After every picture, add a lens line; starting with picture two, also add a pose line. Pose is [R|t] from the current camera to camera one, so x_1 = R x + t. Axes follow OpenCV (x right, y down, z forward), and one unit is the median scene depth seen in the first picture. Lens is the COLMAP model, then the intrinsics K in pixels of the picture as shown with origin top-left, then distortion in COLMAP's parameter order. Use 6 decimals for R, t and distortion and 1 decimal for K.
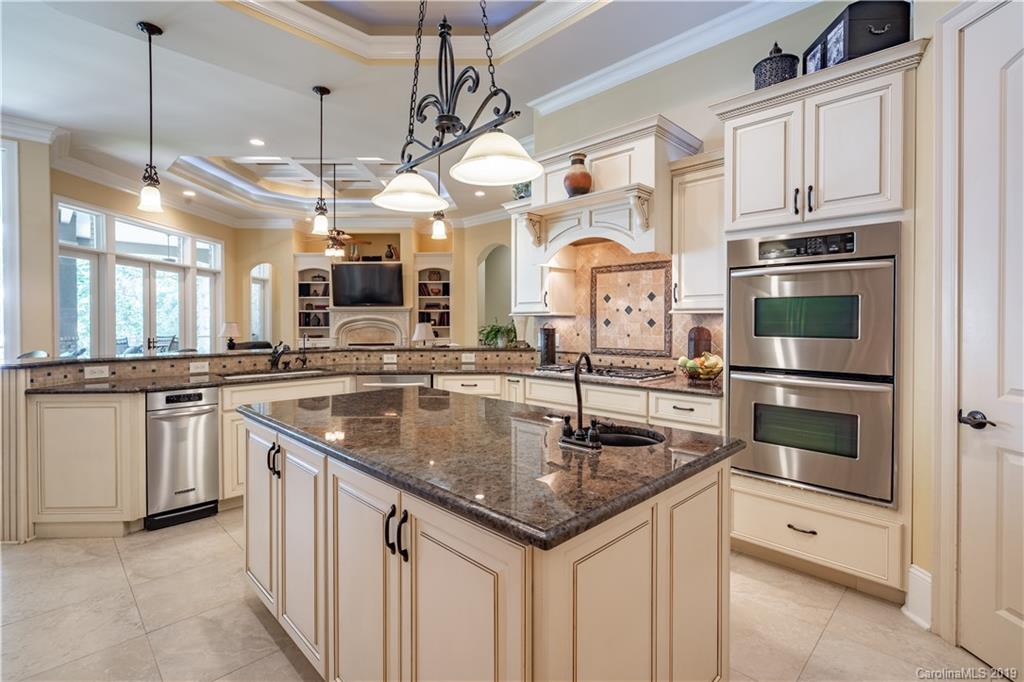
lens RADIAL K [[487.0, 0, 512.3], [0, 487.0, 326.7], [0, 0, 1]] dist [0.001145, 0.000225]
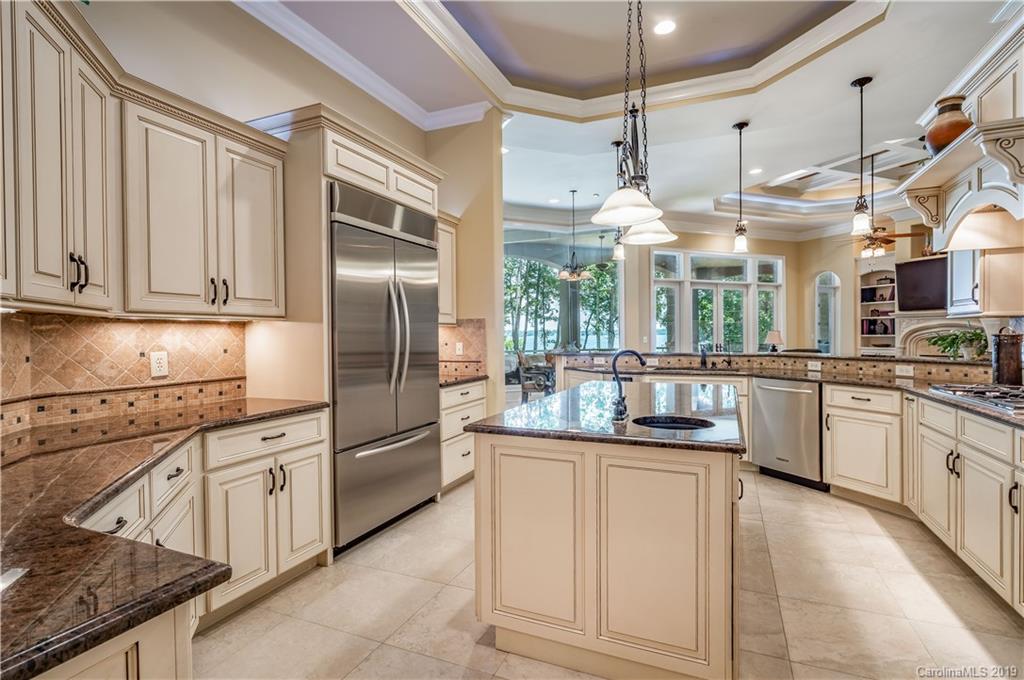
lens RADIAL K [[482.3, 0, 512.0], [0, 482.3, 340.0], [0, 0, 1]] dist [-0.000881, -0.000376]
pose [[0.375482, 0.009234, -0.926783, 0.416810], [-0.000970, 0.999954, 0.009570, 0.004995], [0.926829, -0.002695, 0.375474, 0.073905]]
